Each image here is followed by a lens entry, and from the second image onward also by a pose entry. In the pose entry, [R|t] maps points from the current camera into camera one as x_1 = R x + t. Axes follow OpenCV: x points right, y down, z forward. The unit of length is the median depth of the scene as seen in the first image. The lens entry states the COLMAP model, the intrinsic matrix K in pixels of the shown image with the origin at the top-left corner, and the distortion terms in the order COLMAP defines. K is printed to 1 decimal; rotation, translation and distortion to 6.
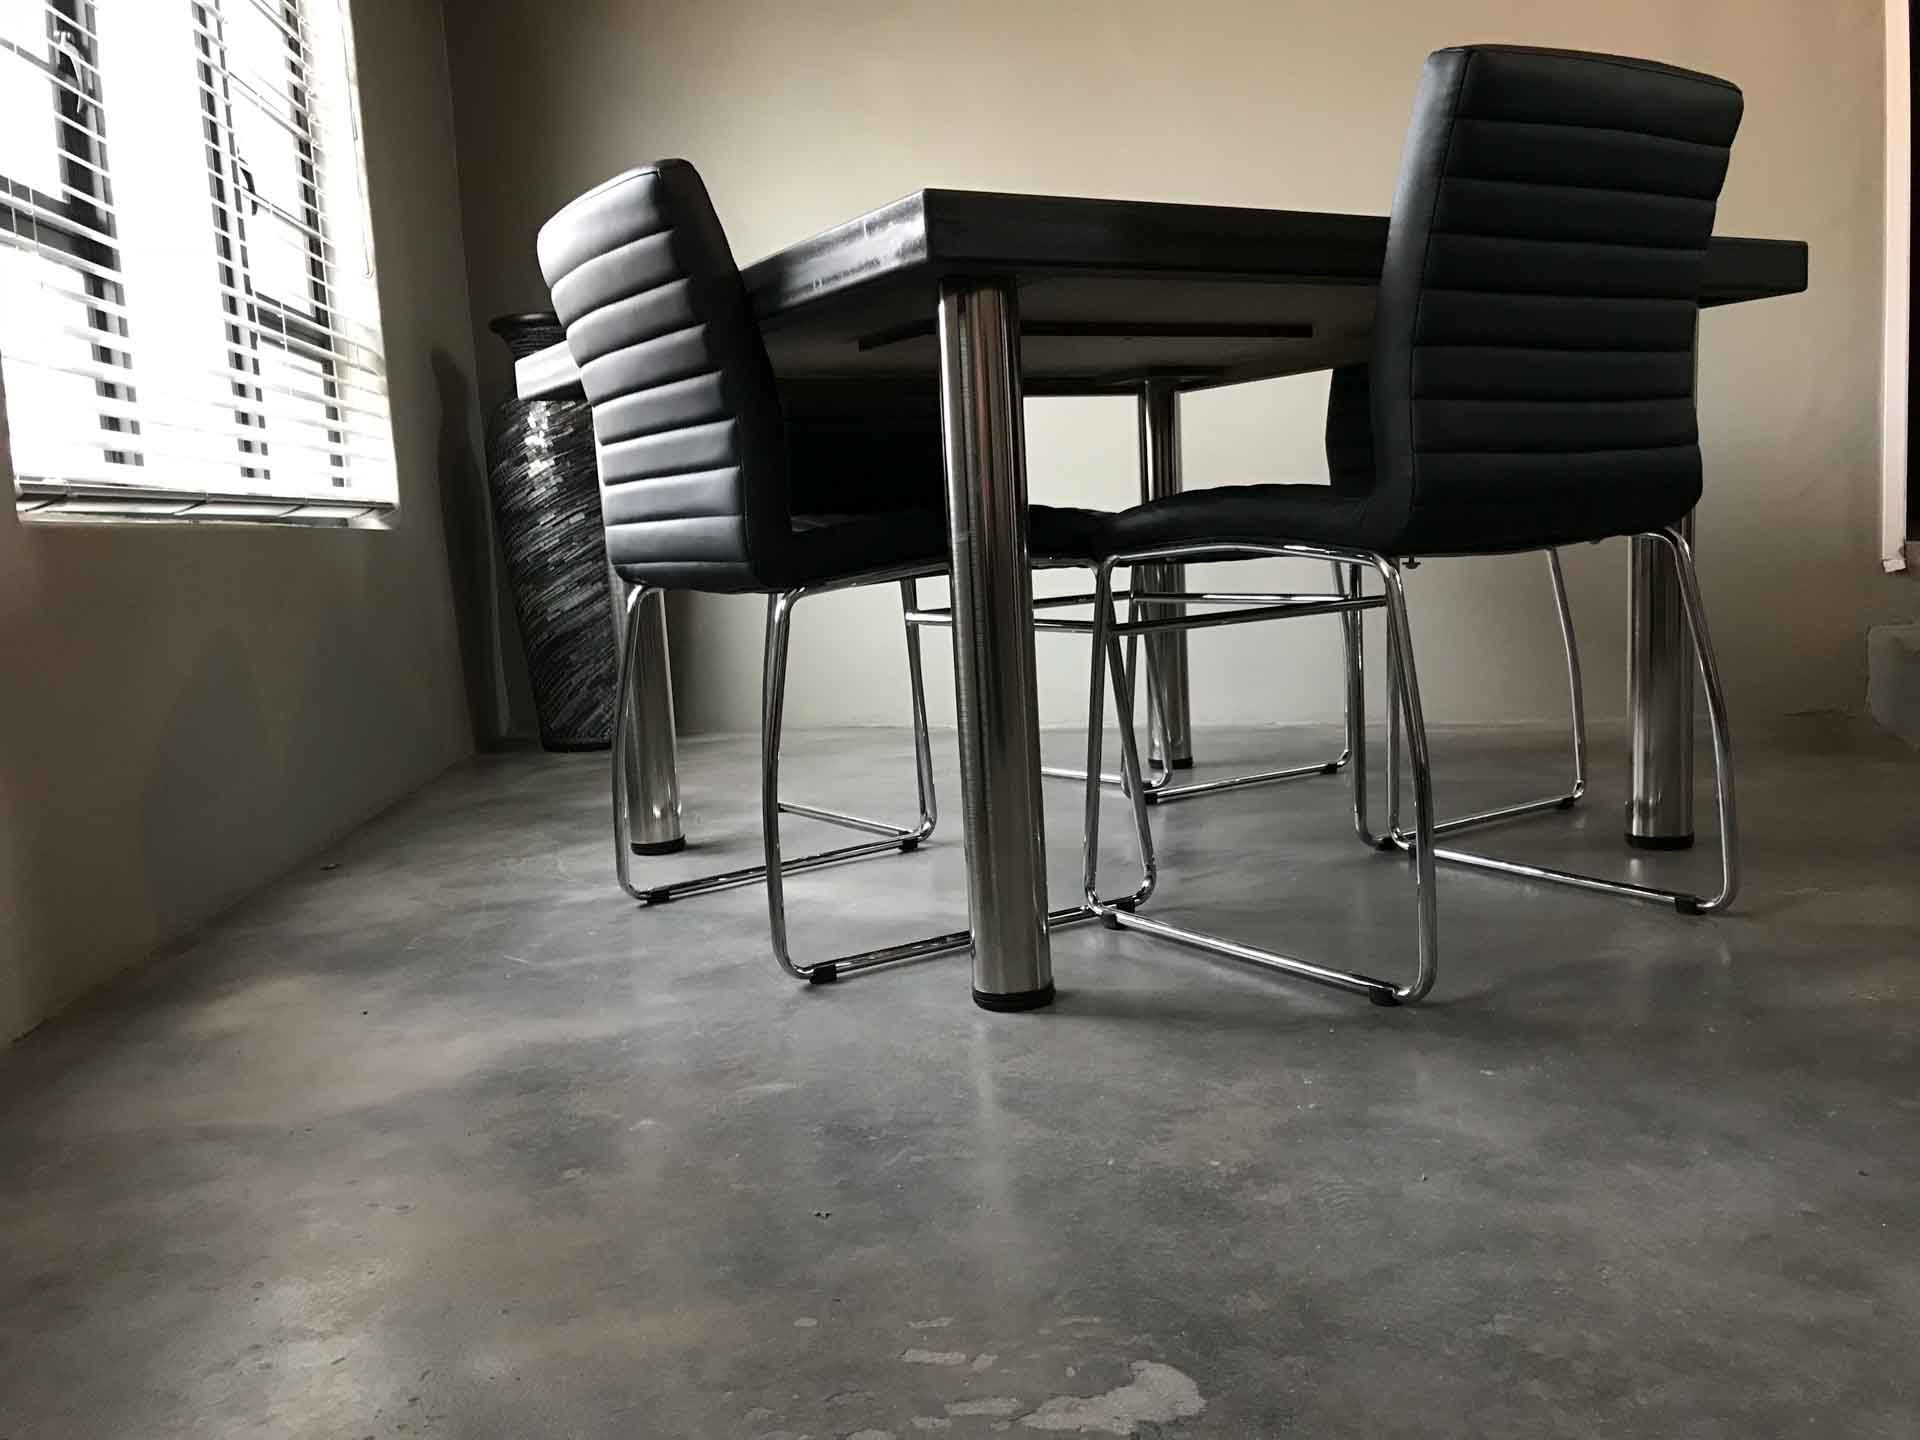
lens RADIAL K [[1582.8, 0, 960.3], [0, 1582.8, 722.9], [0, 0, 1]] dist [0.054163, -0.064539]
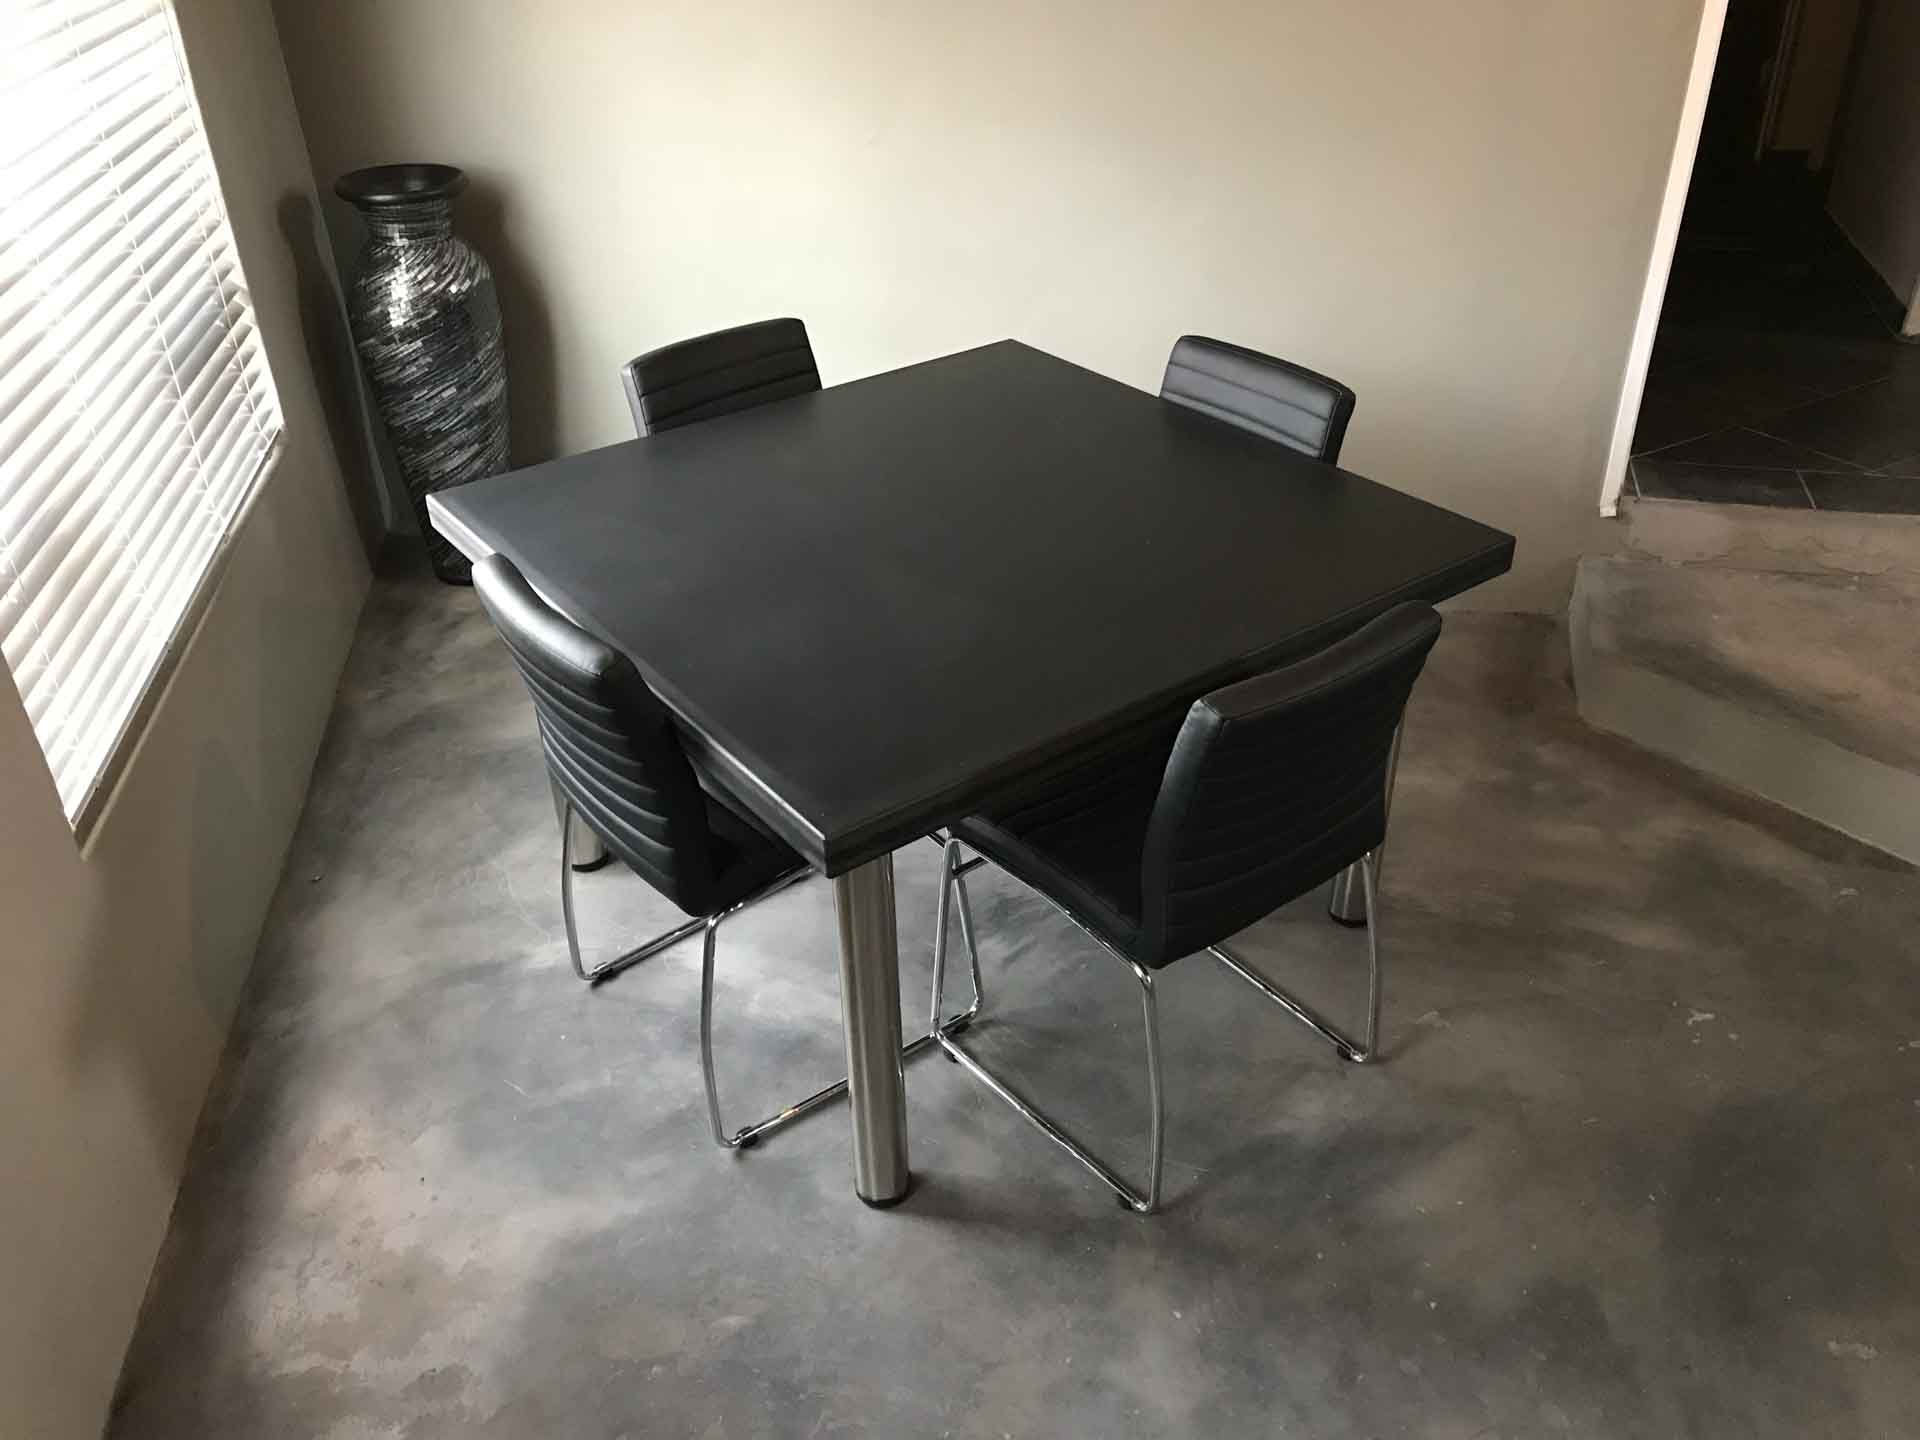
lens RADIAL K [[1593.8, 0, 960.0], [0, 1593.8, 720.0], [0, 0, 1]] dist [-0.032721, 0.092415]
pose [[0.994686, -0.021042, 0.100782, -0.019551], [-0.023911, 0.904908, 0.424934, -0.475505], [-0.100140, -0.425086, 0.899597, -0.086148]]
